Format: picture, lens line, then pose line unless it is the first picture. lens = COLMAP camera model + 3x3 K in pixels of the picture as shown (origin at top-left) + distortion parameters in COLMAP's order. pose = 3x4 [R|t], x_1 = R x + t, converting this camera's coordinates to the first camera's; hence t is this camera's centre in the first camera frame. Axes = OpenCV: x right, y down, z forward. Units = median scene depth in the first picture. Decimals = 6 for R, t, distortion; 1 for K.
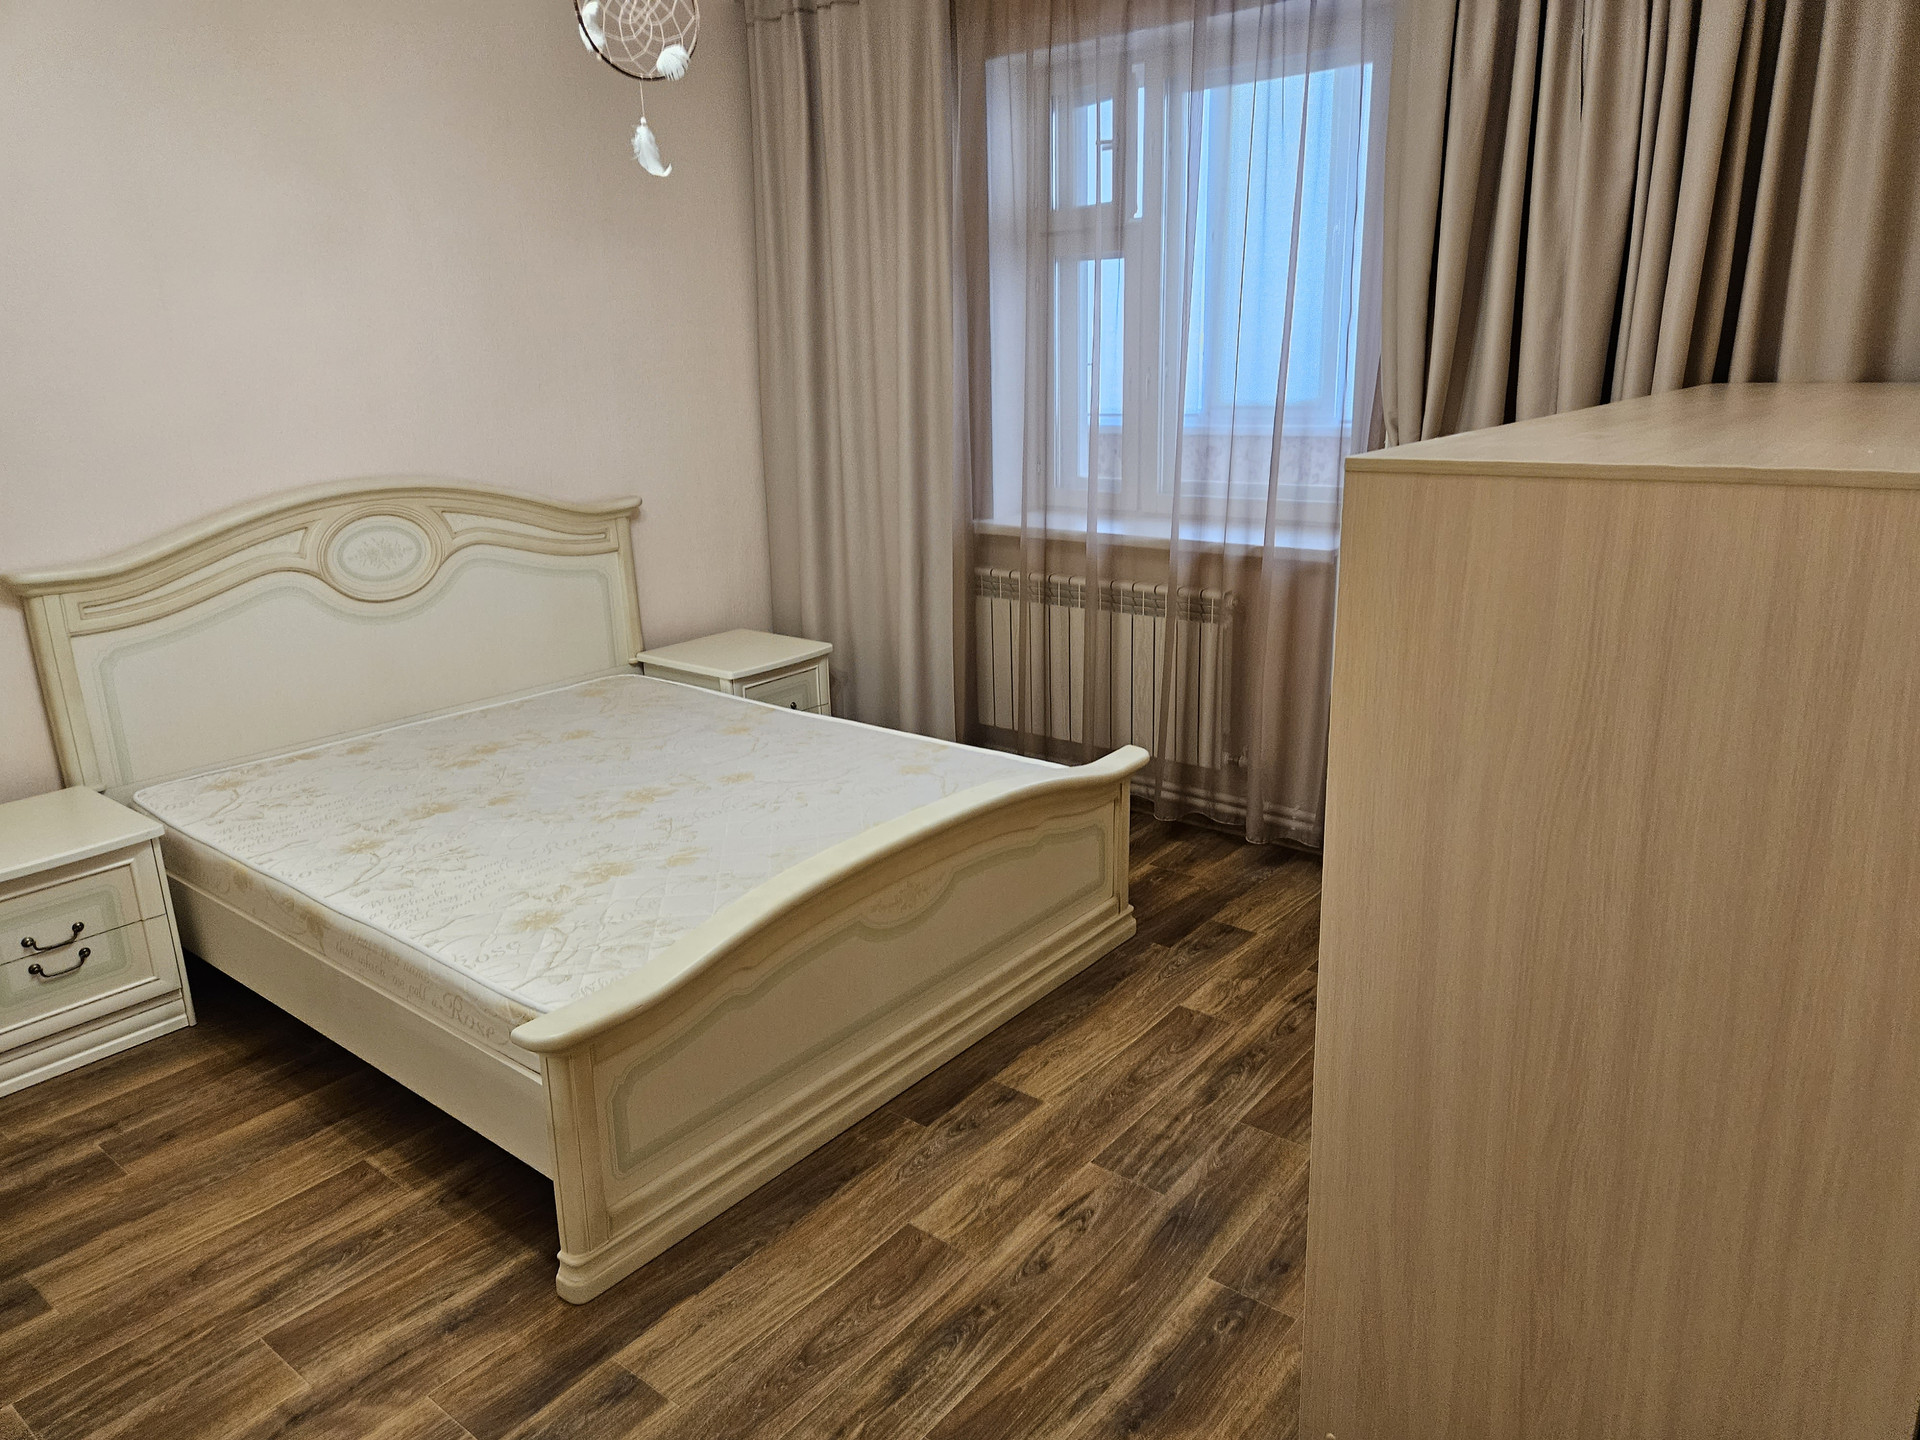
lens RADIAL K [[1285.6, 0, 924.7], [0, 1285.6, 673.1], [0, 0, 1]] dist [0.079185, -0.060305]
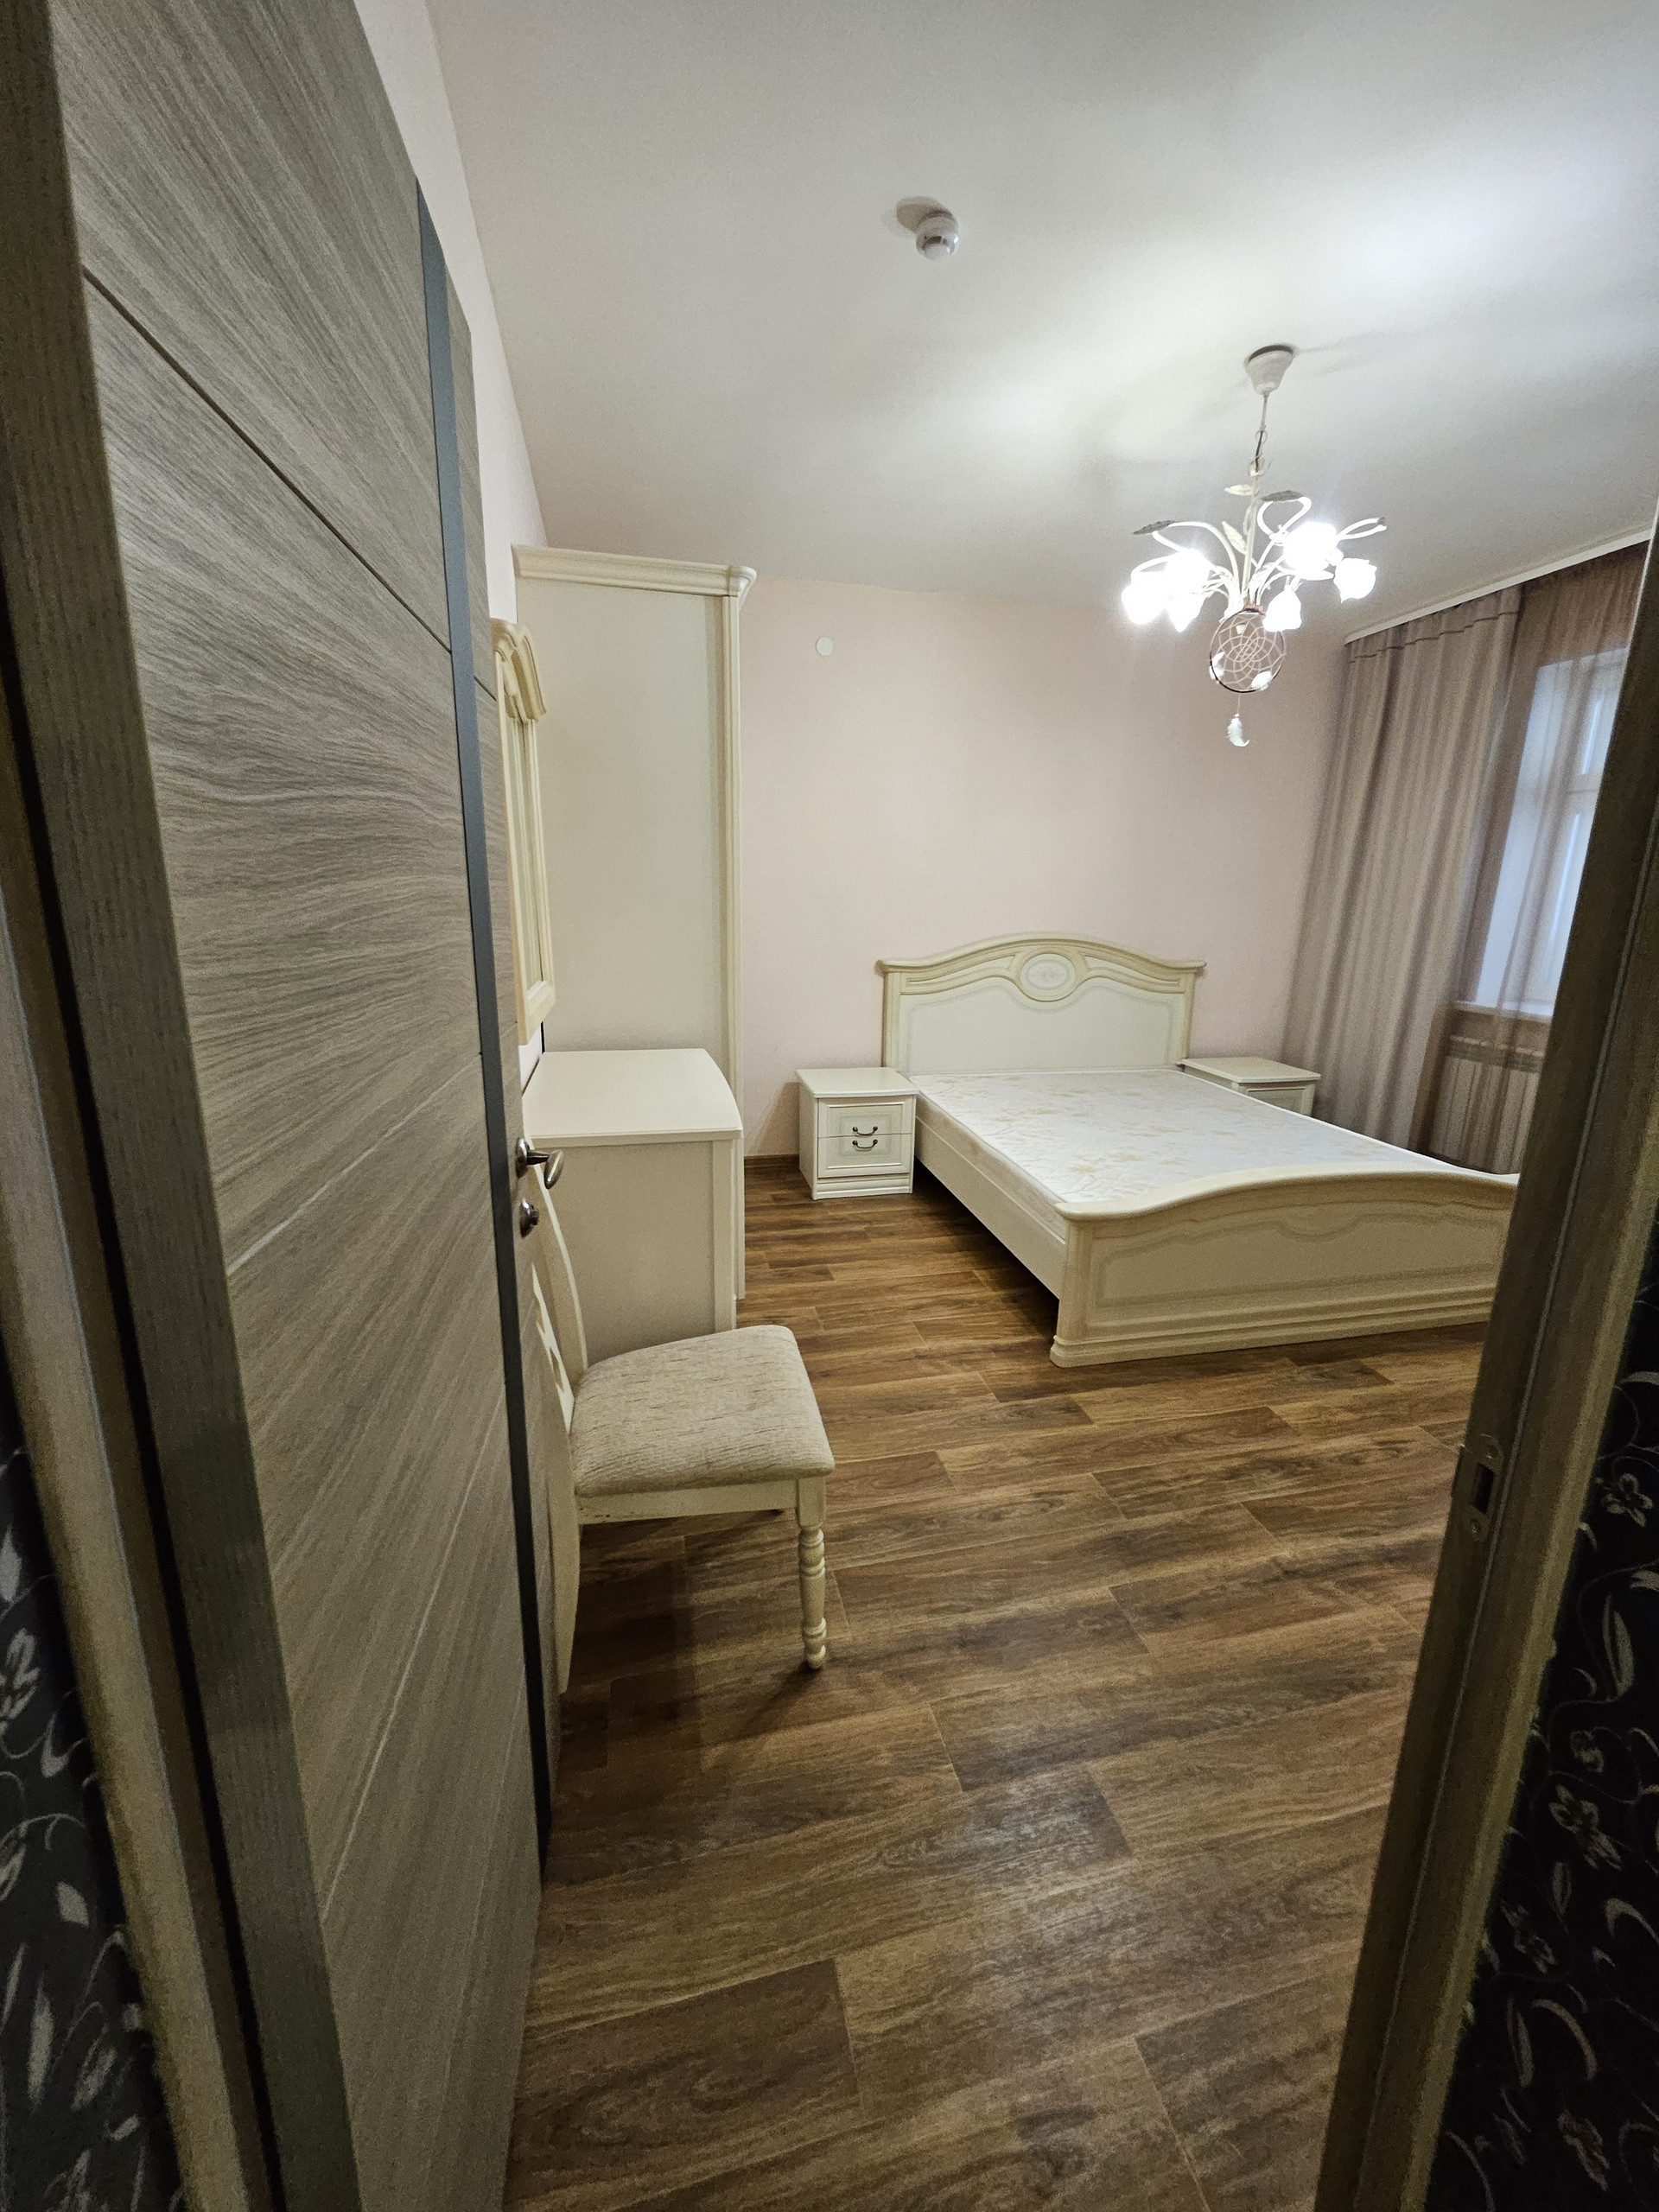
lens RADIAL K [[876.4, 0, 821.4], [0, 876.4, 1109.8], [0, 0, 1]] dist [-0.000357, -0.000208]
pose [[0.782940, 0.191183, -0.591992, 0.111689], [-0.203790, 0.977919, 0.046296, 0.118941], [0.587771, 0.084395, 0.804613, -0.180360]]
